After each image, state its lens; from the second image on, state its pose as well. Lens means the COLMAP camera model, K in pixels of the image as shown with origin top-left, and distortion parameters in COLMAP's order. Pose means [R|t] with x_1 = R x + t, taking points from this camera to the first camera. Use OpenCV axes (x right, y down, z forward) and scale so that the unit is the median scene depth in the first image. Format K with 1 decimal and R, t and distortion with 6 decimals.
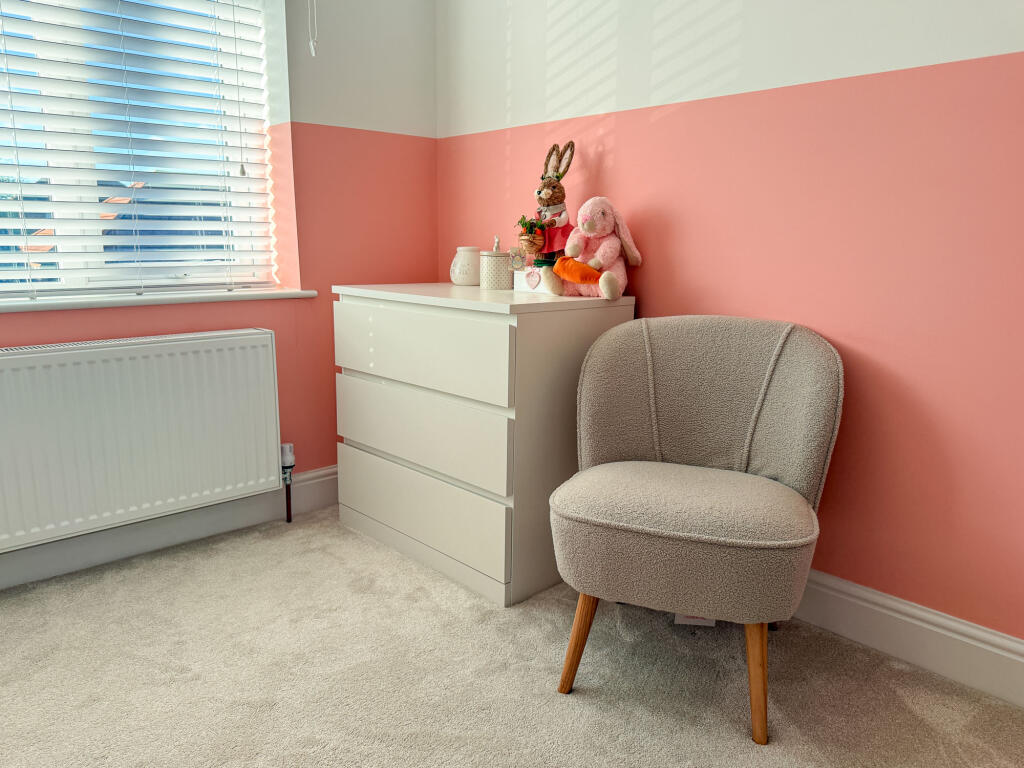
lens RADIAL K [[742.2, 0, 512.0], [0, 742.2, 384.0], [0, 0, 1]] dist [0.054782, -0.069247]
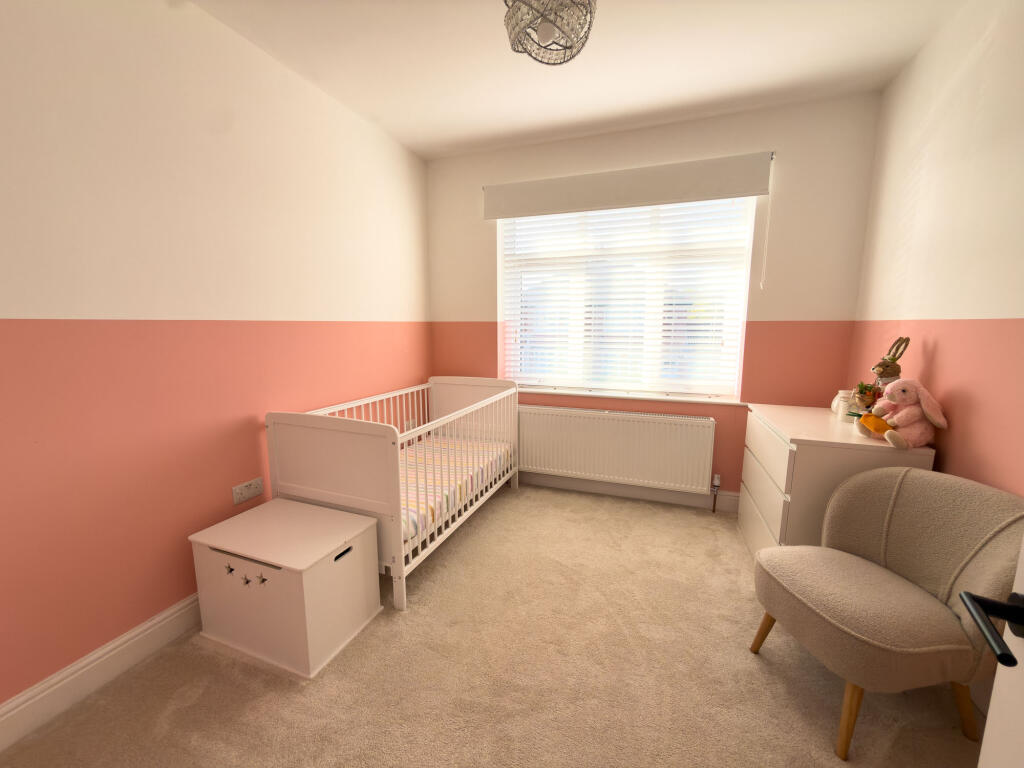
lens RADIAL K [[410.1, 0, 509.9], [0, 410.1, 384.2], [0, 0, 1]] dist [0.000366, -0.000128]
pose [[0.456040, 0.119344, -0.881921, 0.474805], [-0.161561, 0.985604, 0.049832, -0.152368], [0.875172, 0.119759, 0.468756, -0.069019]]
